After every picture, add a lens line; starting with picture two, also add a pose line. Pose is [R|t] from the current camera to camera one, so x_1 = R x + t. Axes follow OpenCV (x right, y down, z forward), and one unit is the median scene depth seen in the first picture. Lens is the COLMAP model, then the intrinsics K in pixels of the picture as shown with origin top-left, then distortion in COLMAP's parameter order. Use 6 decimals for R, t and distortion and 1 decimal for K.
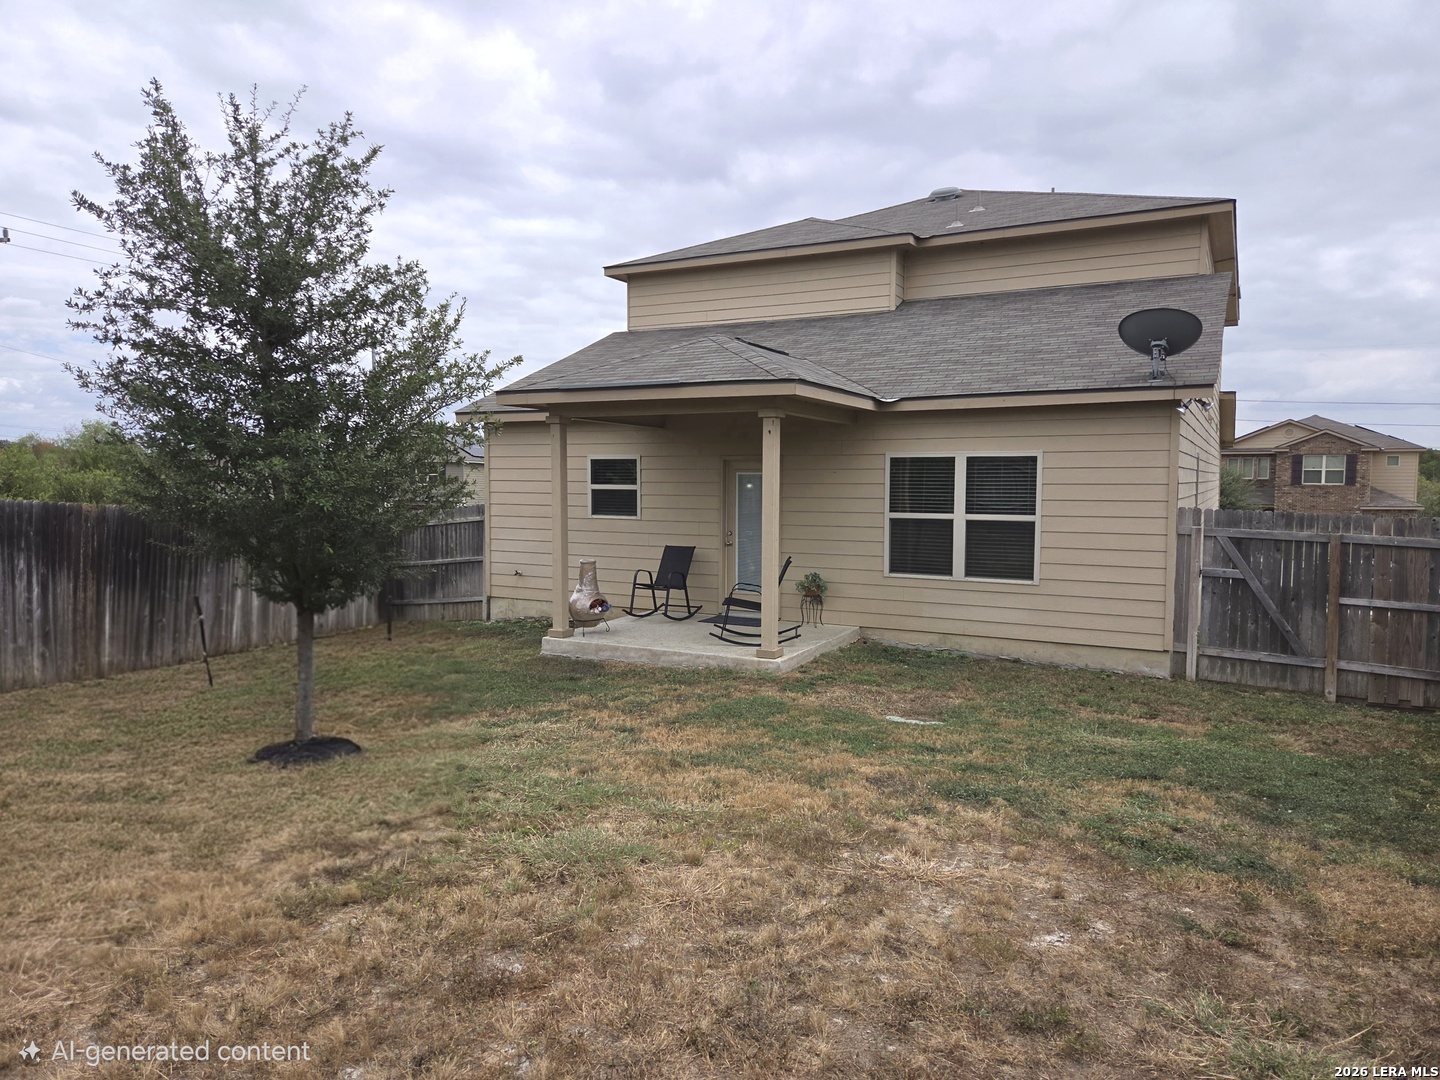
lens RADIAL K [[959.3, 0, 717.8], [0, 959.3, 542.6], [0, 0, 1]] dist [0.038661, -0.001783]
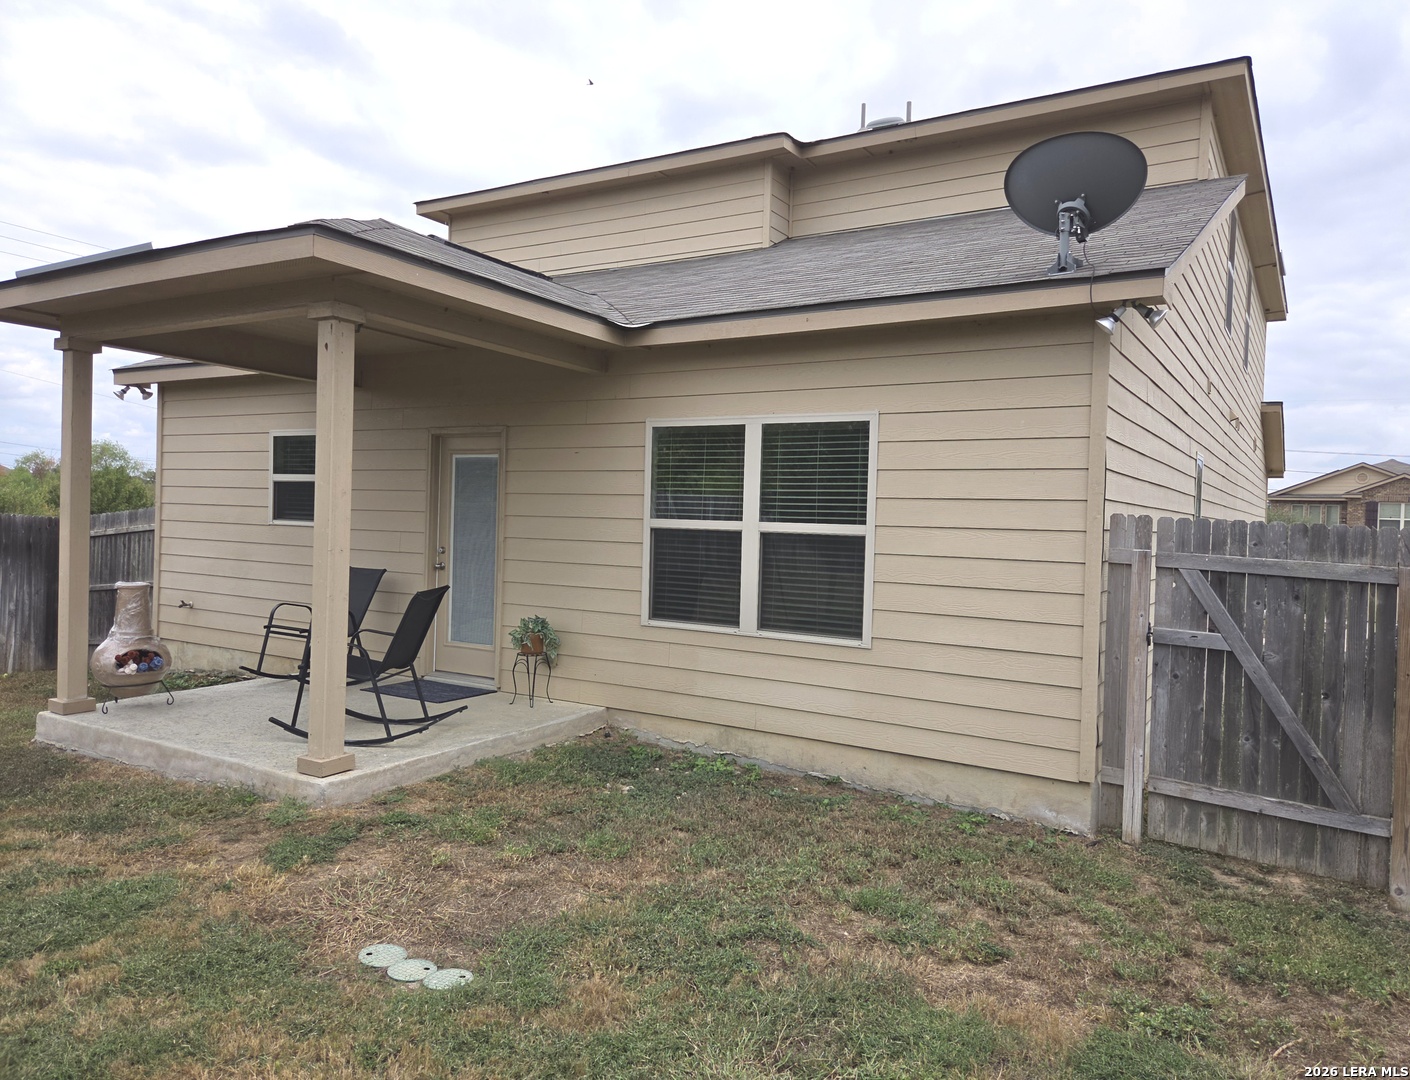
lens RADIAL K [[1001.5, 0, 706.4], [0, 1001.5, 531.5], [0, 0, 1]] dist [0.053596, -0.025701]
pose [[0.998699, 0.026687, -0.043443, 0.263539], [-0.028900, 0.998272, -0.051157, 0.008523], [0.042002, 0.052345, 0.997745, 0.410410]]
